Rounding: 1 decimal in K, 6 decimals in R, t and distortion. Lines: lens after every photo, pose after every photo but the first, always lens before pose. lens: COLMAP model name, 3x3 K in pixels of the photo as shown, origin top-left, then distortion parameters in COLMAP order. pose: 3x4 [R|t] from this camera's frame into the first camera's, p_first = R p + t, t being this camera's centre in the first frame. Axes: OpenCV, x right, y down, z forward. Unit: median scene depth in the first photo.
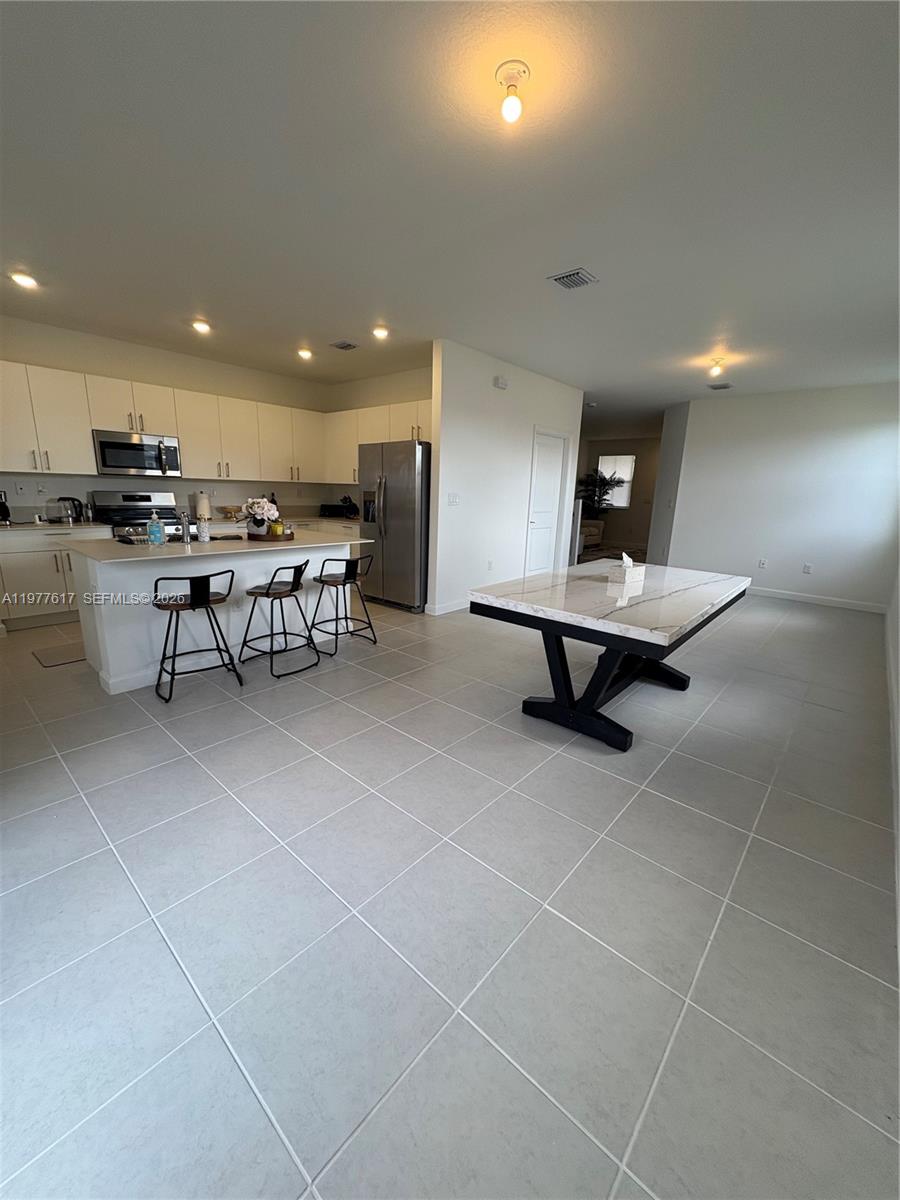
lens RADIAL K [[478.5, 0, 450.0], [0, 478.5, 600.0], [0, 0, 1]] dist [-0.000131, -0.000103]
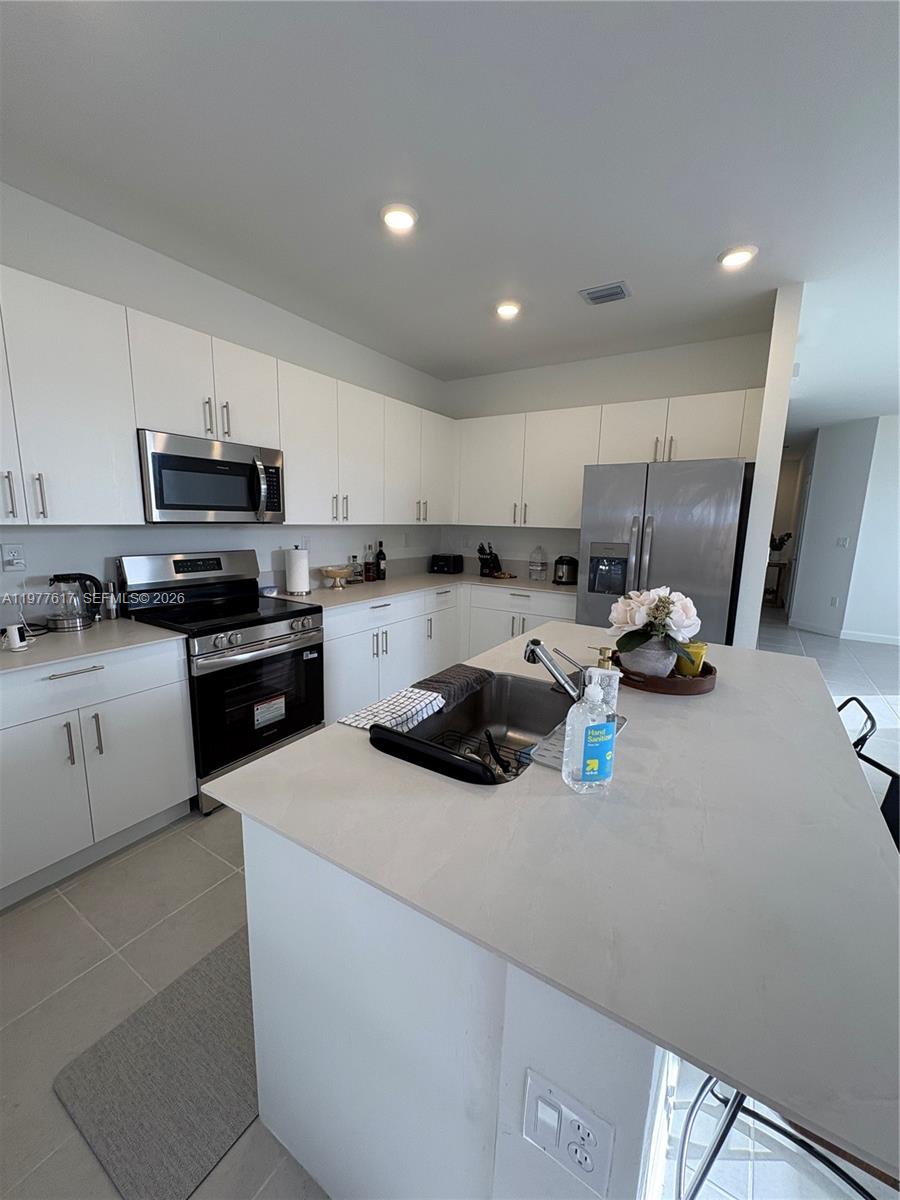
lens RADIAL K [[483.7, 0, 450.0], [0, 483.7, 600.0], [0, 0, 1]] dist [0.000369, 0.000049]
pose [[0.987335, -0.035686, 0.154584, -0.497897], [0.043575, 0.997899, -0.047951, -0.146970], [-0.152548, 0.054080, 0.986815, 0.473721]]
